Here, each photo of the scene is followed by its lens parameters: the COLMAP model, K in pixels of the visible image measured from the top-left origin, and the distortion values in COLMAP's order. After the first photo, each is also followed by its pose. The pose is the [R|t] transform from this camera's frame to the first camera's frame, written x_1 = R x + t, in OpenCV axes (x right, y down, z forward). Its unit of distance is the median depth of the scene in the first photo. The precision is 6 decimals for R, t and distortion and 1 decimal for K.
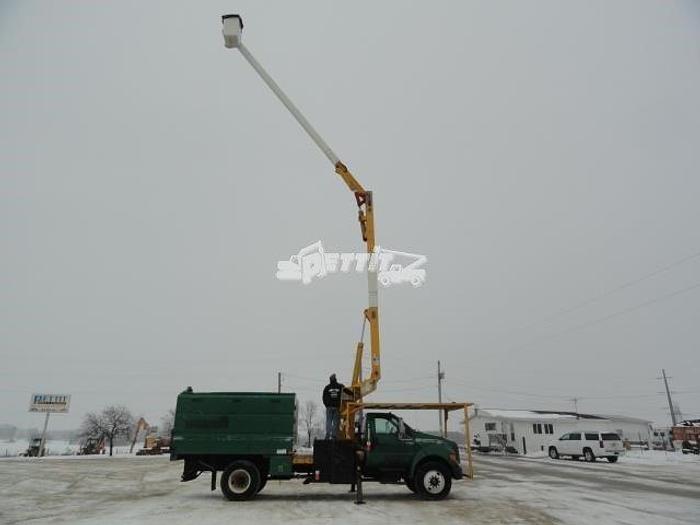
lens RADIAL K [[487.7, 0, 350.0], [0, 487.7, 262.5], [0, 0, 1]] dist [-0.003357, 0.005830]
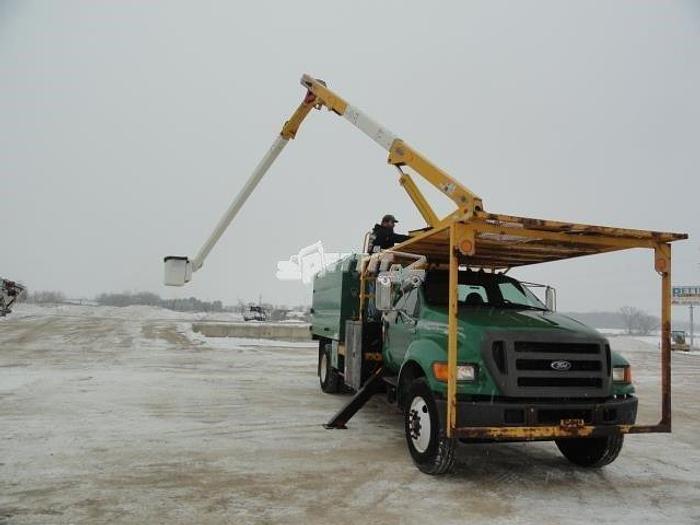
lens RADIAL K [[487.7, 0, 350.0], [0, 487.7, 262.5], [0, 0, 1]] dist [-0.003357, 0.005830]
pose [[0.187949, -0.105309, -0.976517, 0.496795], [0.296157, 0.954036, -0.045884, 0.287742], [0.936465, -0.280579, 0.210499, 0.795610]]
